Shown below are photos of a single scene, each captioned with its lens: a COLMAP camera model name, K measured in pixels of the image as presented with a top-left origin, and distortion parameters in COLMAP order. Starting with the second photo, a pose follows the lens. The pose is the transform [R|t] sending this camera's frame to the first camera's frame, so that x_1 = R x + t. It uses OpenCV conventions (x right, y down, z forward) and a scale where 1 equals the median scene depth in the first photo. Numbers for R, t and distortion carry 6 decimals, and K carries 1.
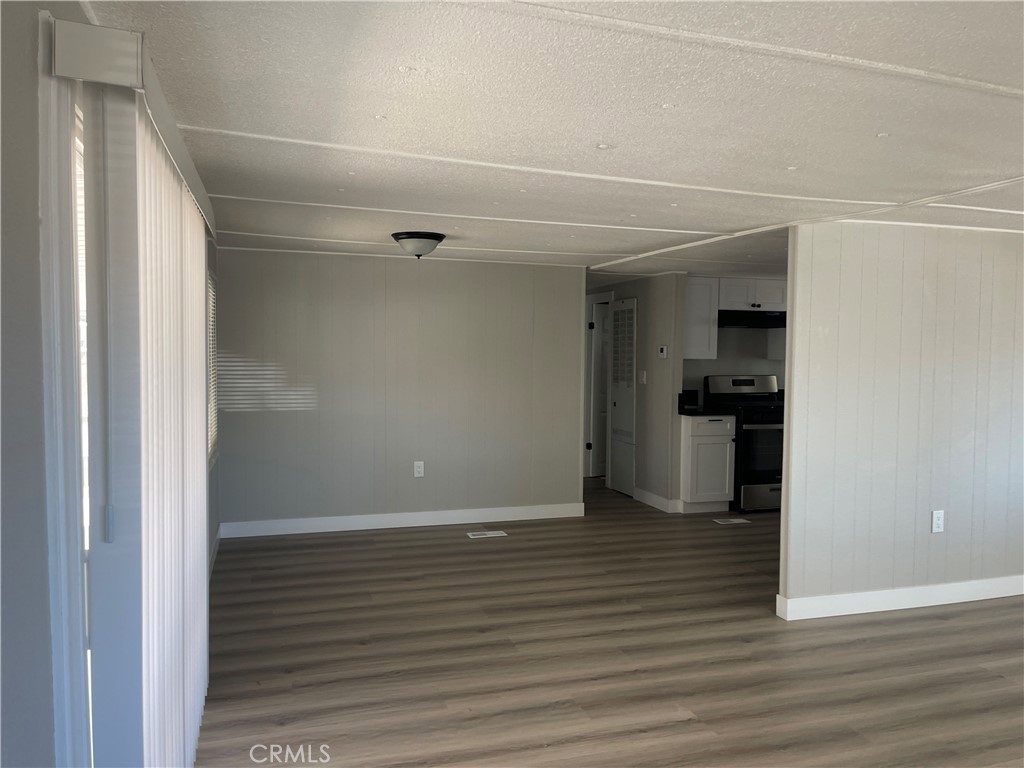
lens RADIAL K [[770.1, 0, 509.2], [0, 770.1, 387.2], [0, 0, 1]] dist [0.073589, -0.094392]
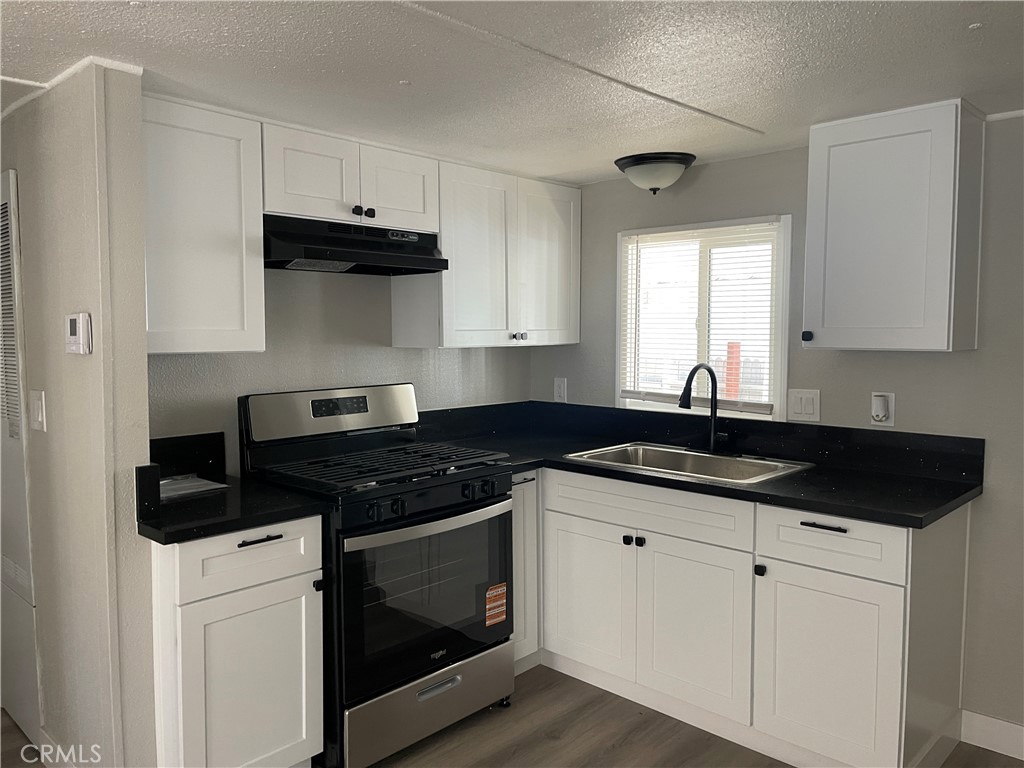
lens RADIAL K [[770.1, 0, 509.0], [0, 770.1, 382.2], [0, 0, 1]] dist [0.073589, -0.094392]
pose [[0.875413, -0.043113, 0.481449, 0.310480], [0.031593, 0.998988, 0.032012, -0.048270], [-0.482342, -0.012813, 0.875889, 1.011324]]
